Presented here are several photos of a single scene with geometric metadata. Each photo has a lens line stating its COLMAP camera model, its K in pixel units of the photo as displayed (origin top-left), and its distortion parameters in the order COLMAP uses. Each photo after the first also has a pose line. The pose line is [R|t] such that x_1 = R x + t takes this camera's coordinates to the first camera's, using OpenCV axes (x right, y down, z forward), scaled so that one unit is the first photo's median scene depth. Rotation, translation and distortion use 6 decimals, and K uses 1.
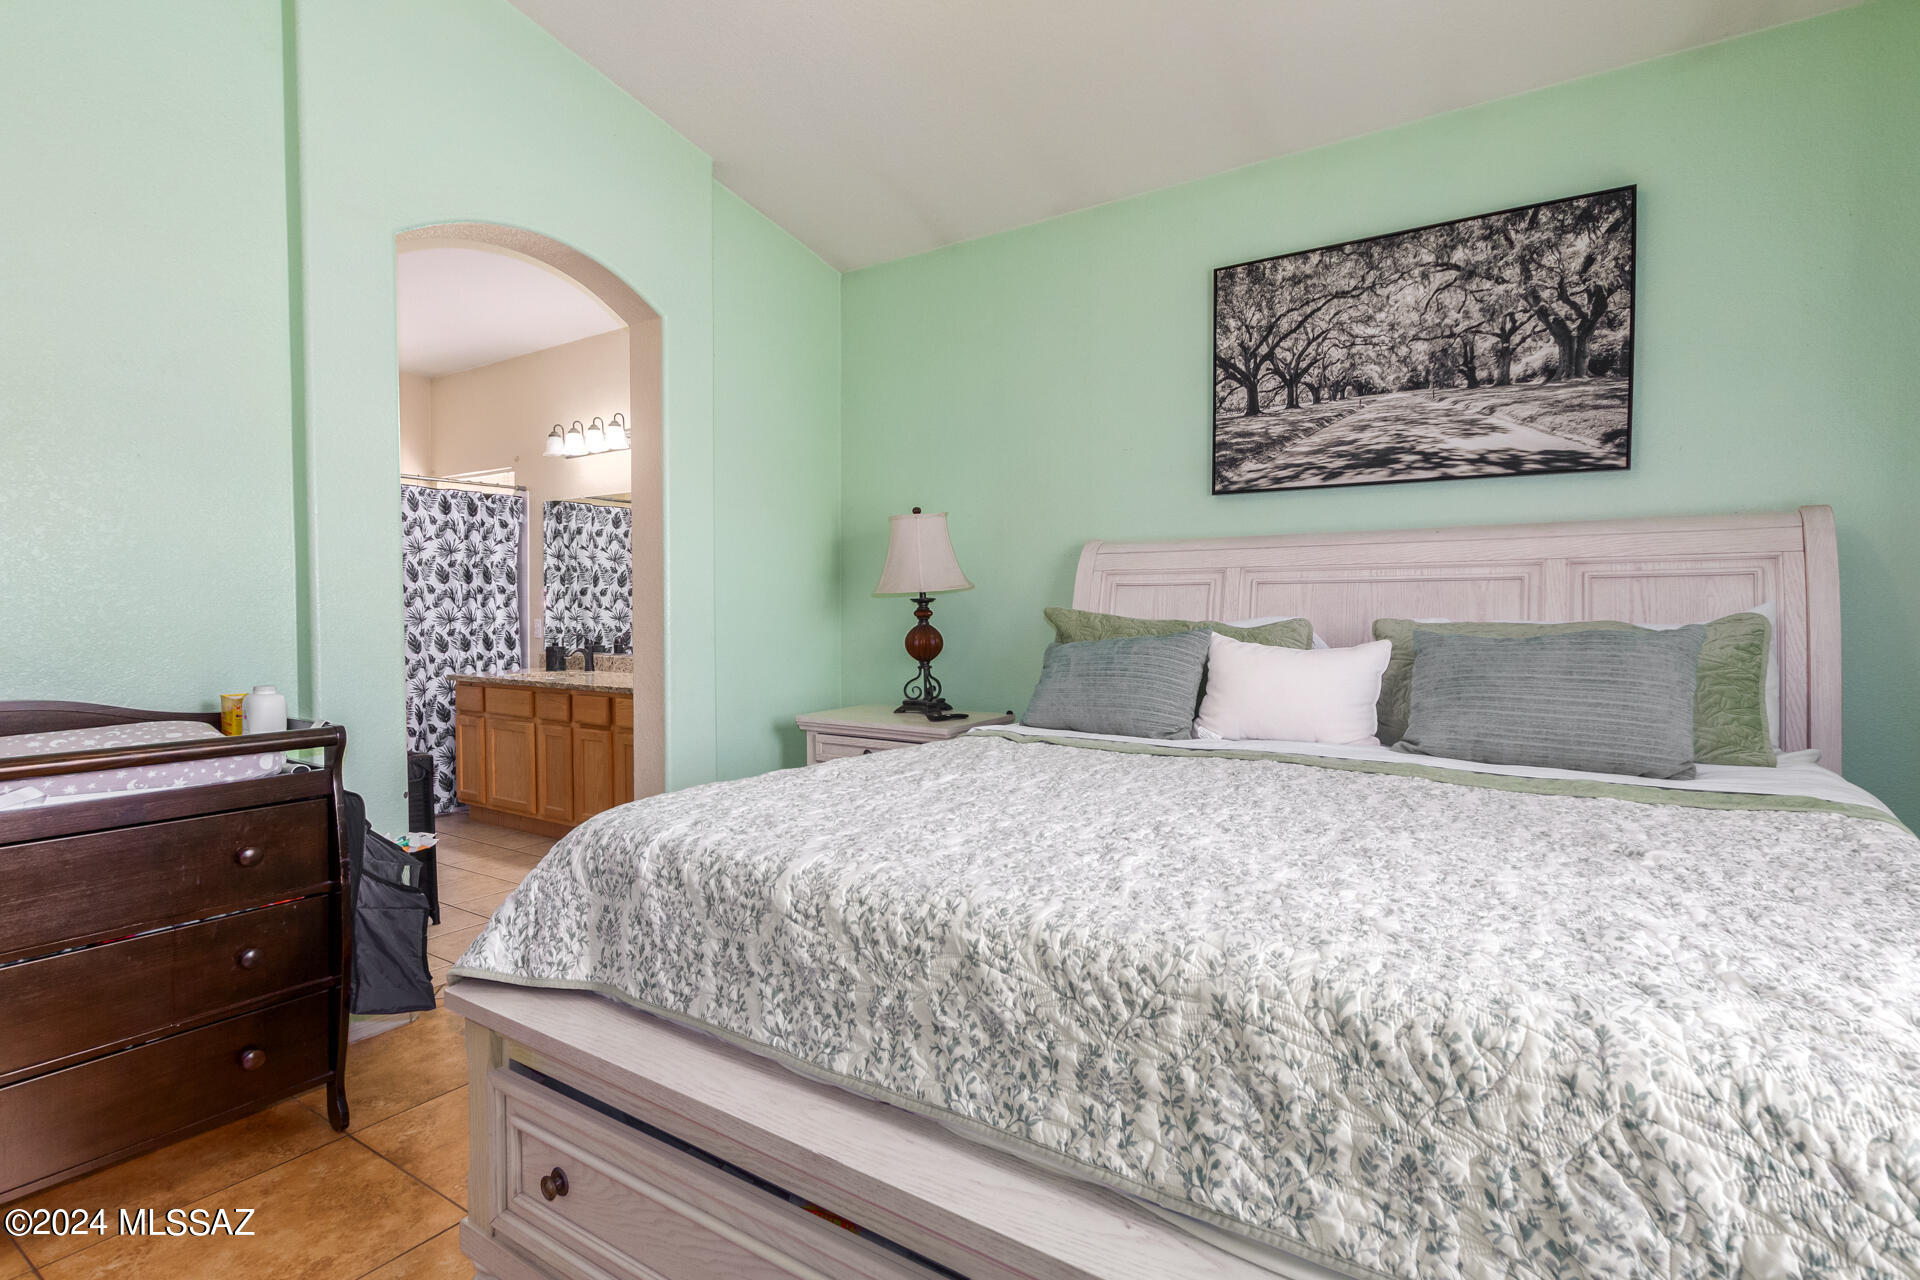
lens RADIAL K [[904.3, 0, 970.2], [0, 904.3, 621.5], [0, 0, 1]] dist [0.004894, -0.004829]
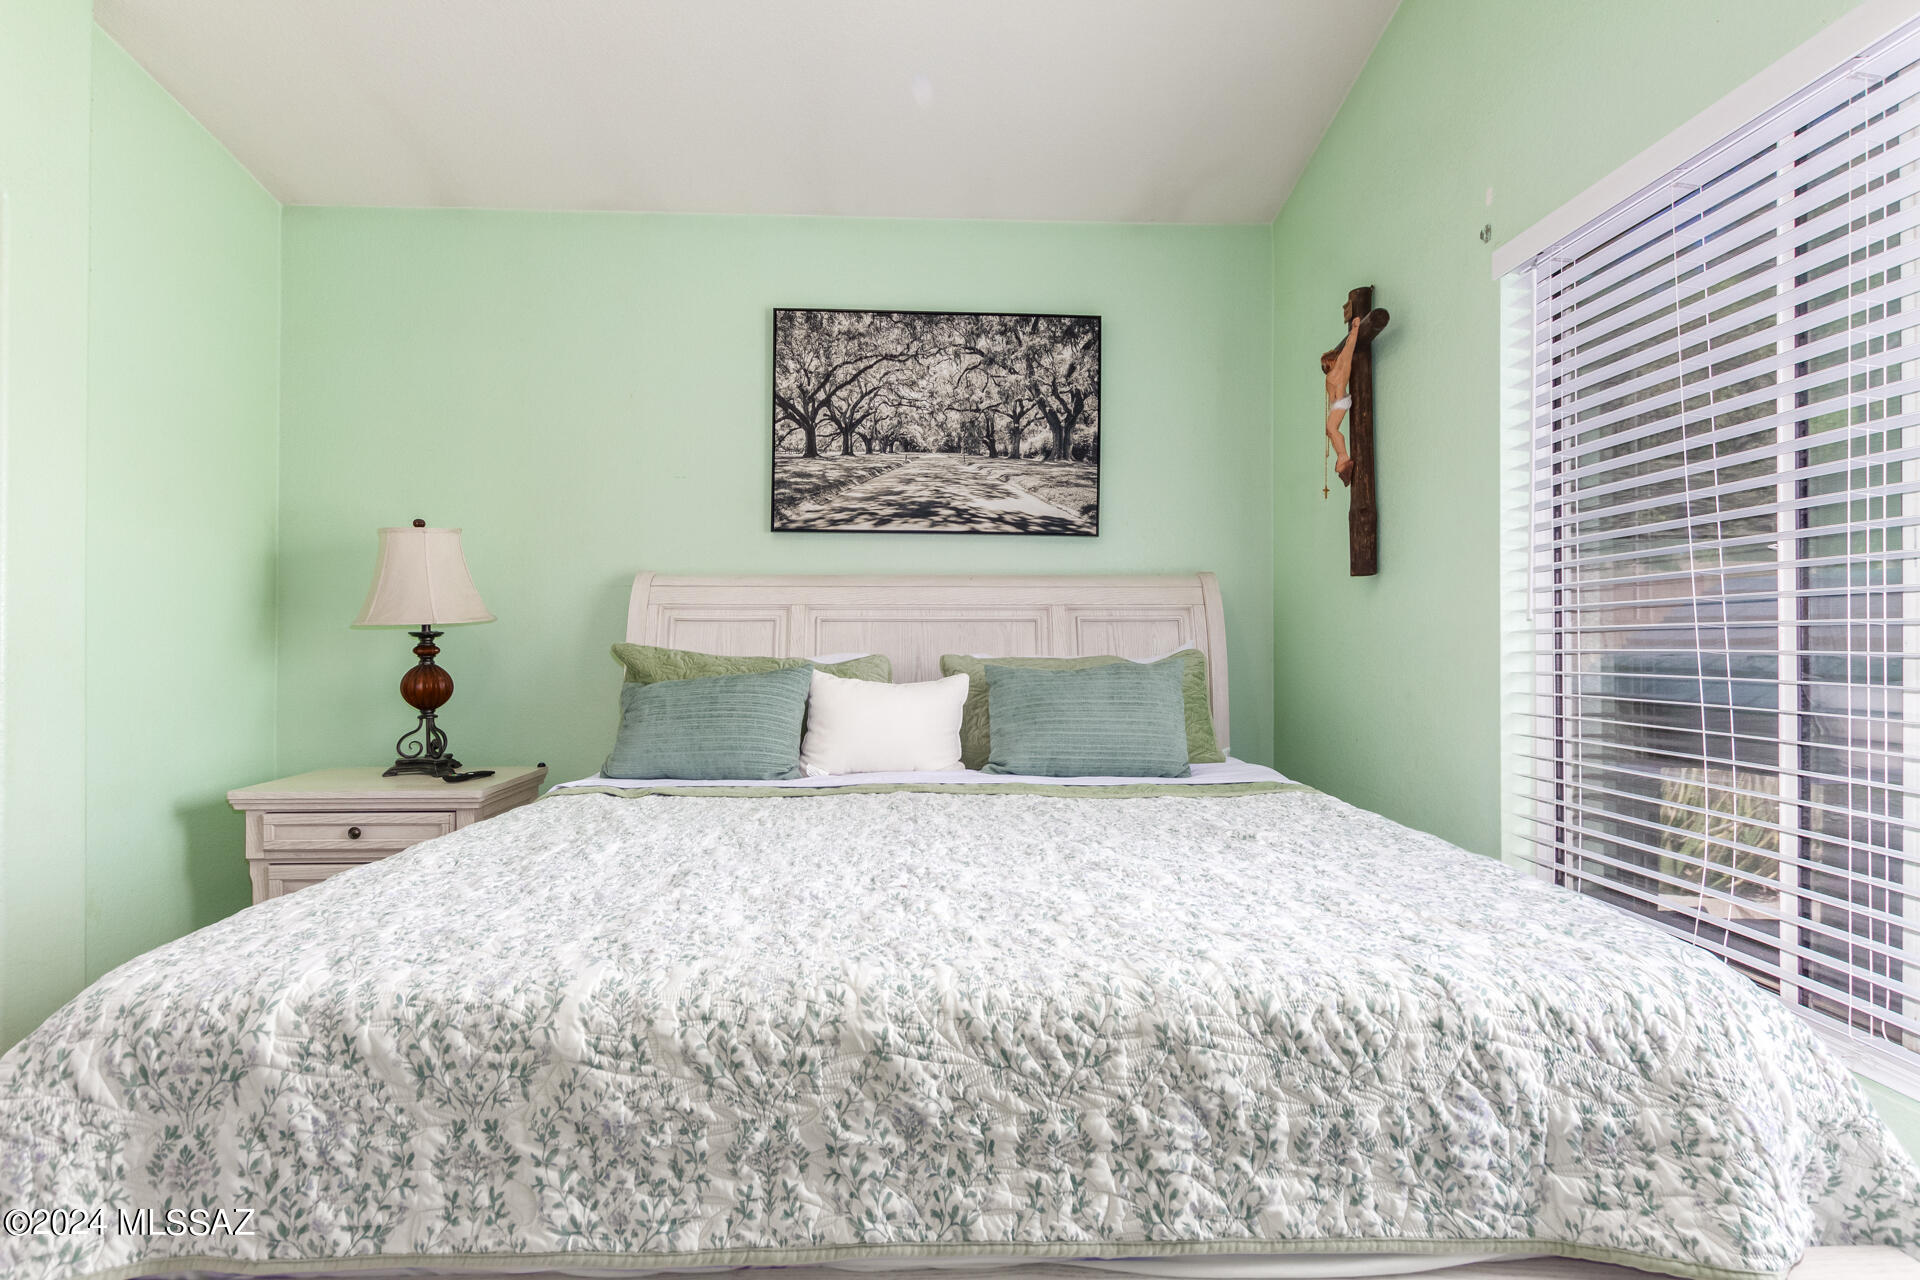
lens RADIAL K [[890.2, 0, 958.3], [0, 890.2, 634.6], [0, 0, 1]] dist [0.002888, -0.000466]
pose [[0.818637, 0.010260, 0.574220, -0.147829], [0.005125, 0.999670, -0.025168, 0.000049], [-0.574289, 0.023546, 0.818314, 0.091582]]
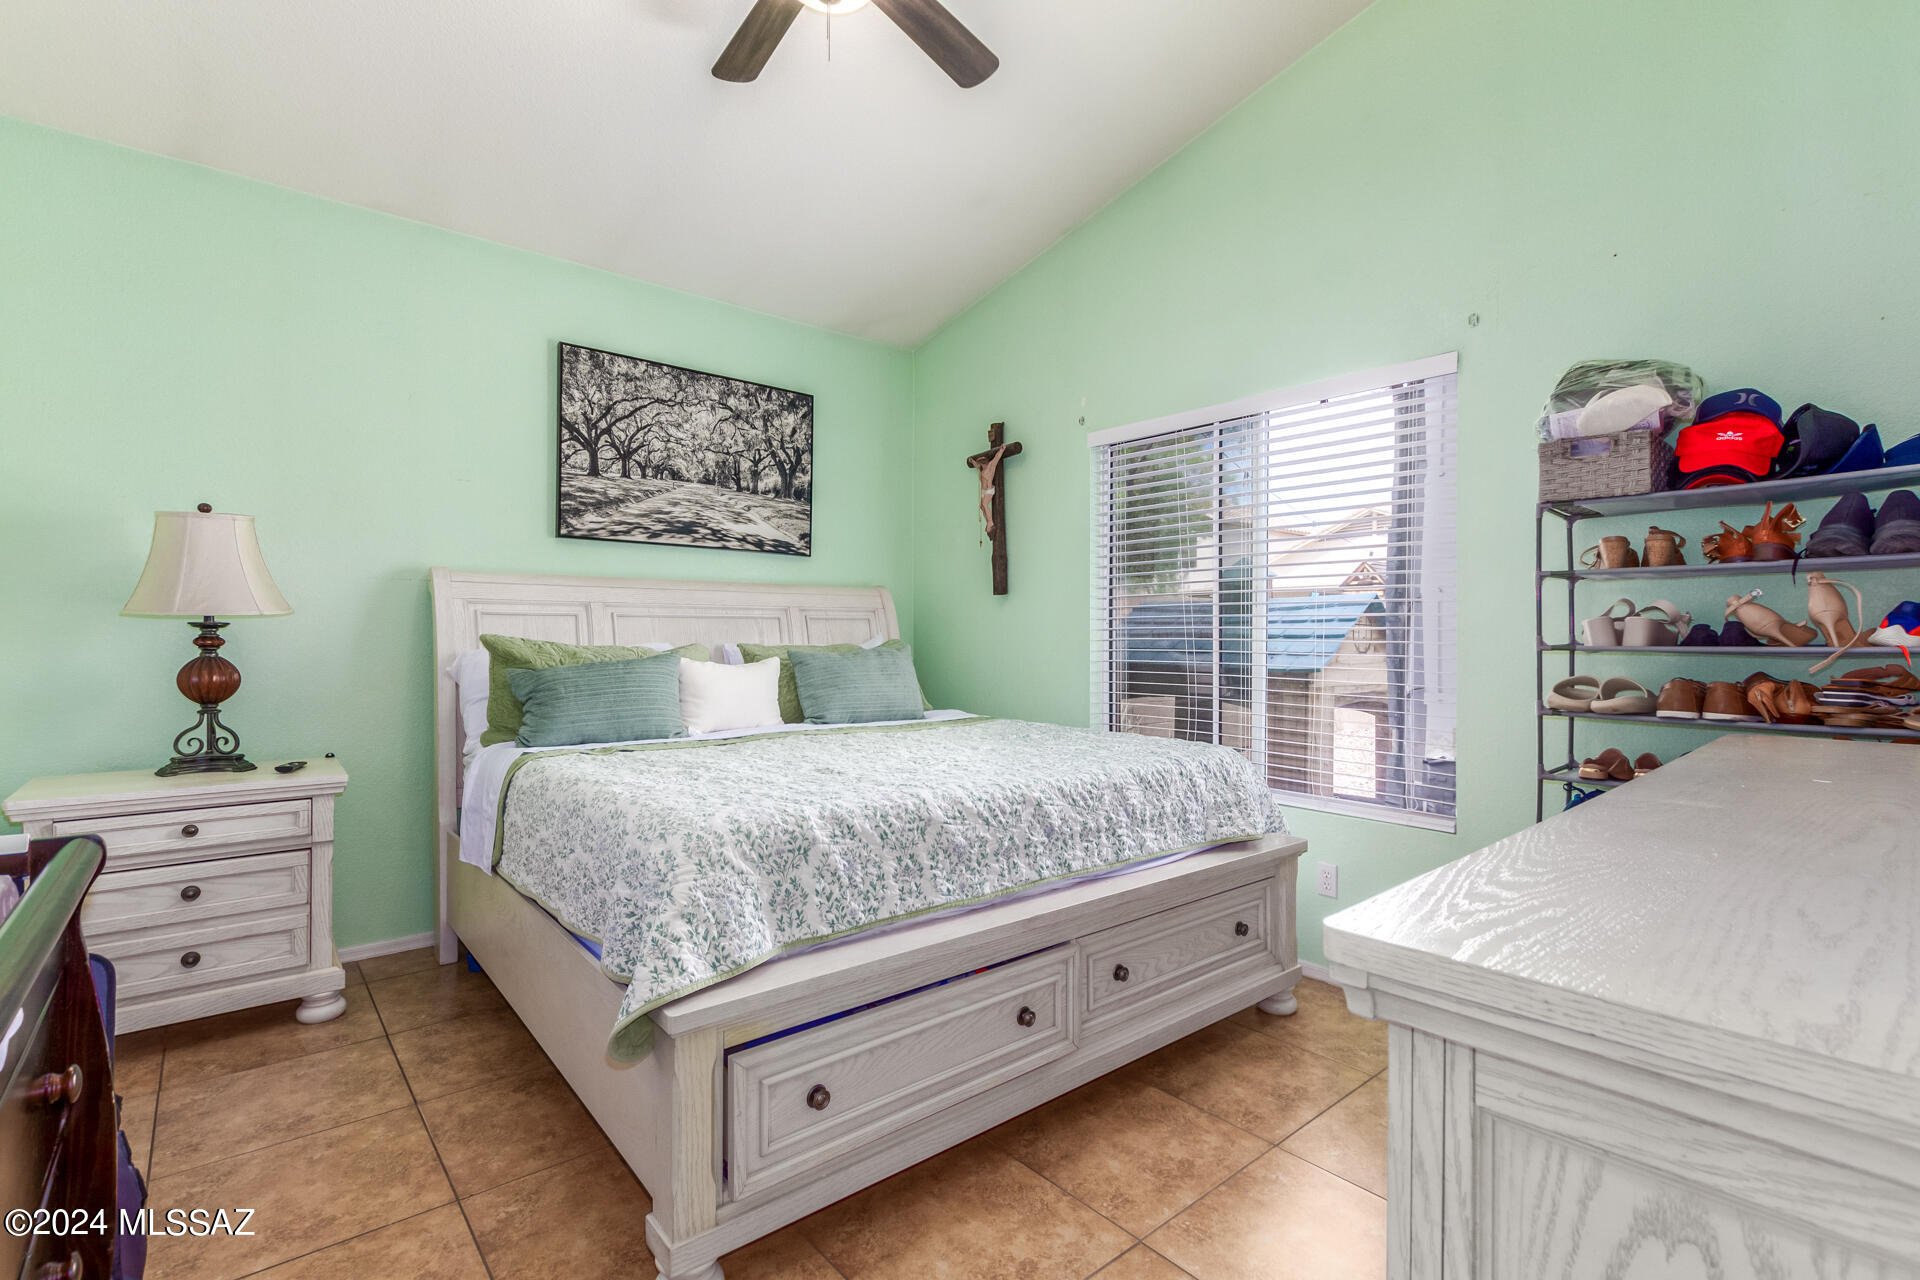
lens RADIAL K [[804.7, 0, 1013.7], [0, 804.7, 631.5], [0, 0, 1]] dist [0.001300, 0.000039]
pose [[0.291206, 0.009697, 0.956611, -0.625105], [0.011016, 0.999848, -0.013489, -0.000262], [-0.956597, 0.014466, 0.291055, 0.178792]]
